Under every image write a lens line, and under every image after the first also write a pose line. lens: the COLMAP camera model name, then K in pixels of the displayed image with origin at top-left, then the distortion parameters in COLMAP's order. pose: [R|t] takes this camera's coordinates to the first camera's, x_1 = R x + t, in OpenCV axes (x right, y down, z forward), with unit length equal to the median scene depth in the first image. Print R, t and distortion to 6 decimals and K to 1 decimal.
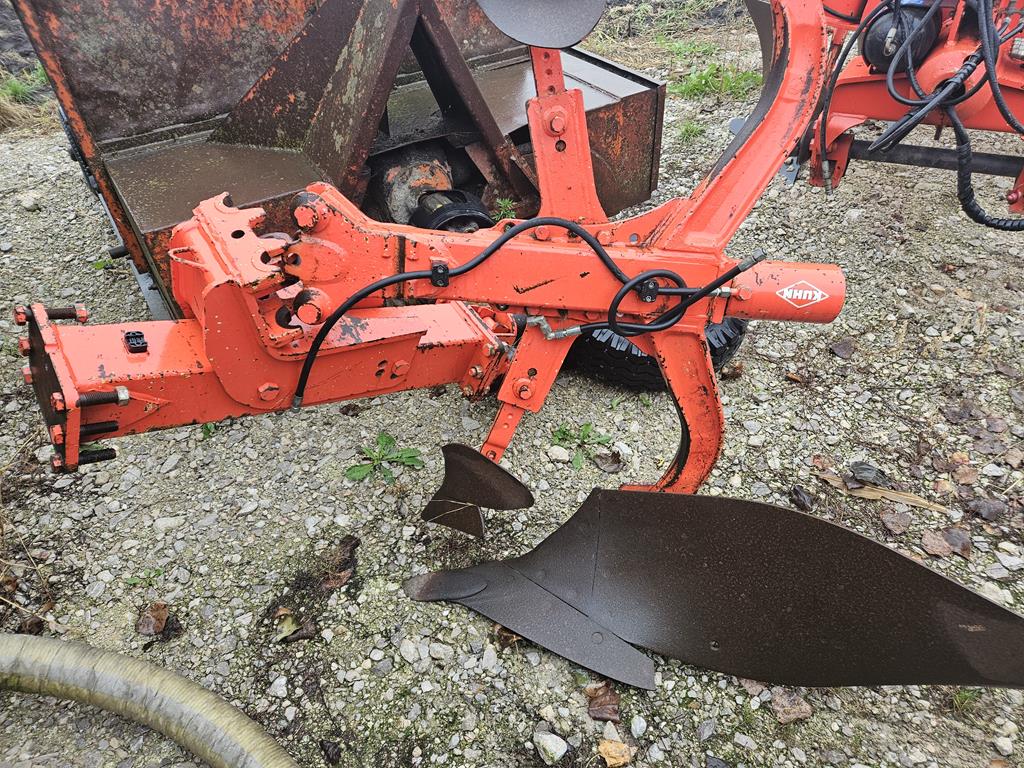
lens RADIAL K [[688.3, 0, 488.4], [0, 688.3, 390.1], [0, 0, 1]] dist [0.072978, -0.070013]
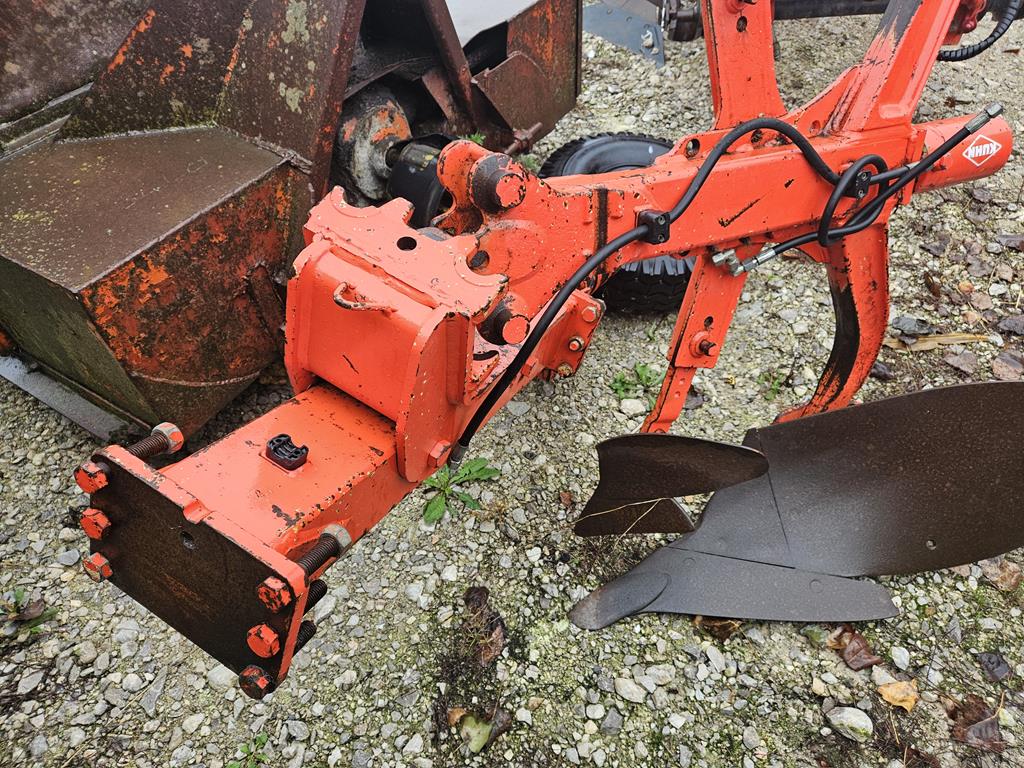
lens RADIAL K [[688.3, 0, 488.4], [0, 688.3, 390.1], [0, 0, 1]] dist [0.072978, -0.070013]
pose [[0.901936, -0.316101, 0.294264, -0.360739], [0.291324, 0.948321, 0.125767, -0.106113], [-0.318812, -0.027708, 0.947413, 0.251866]]
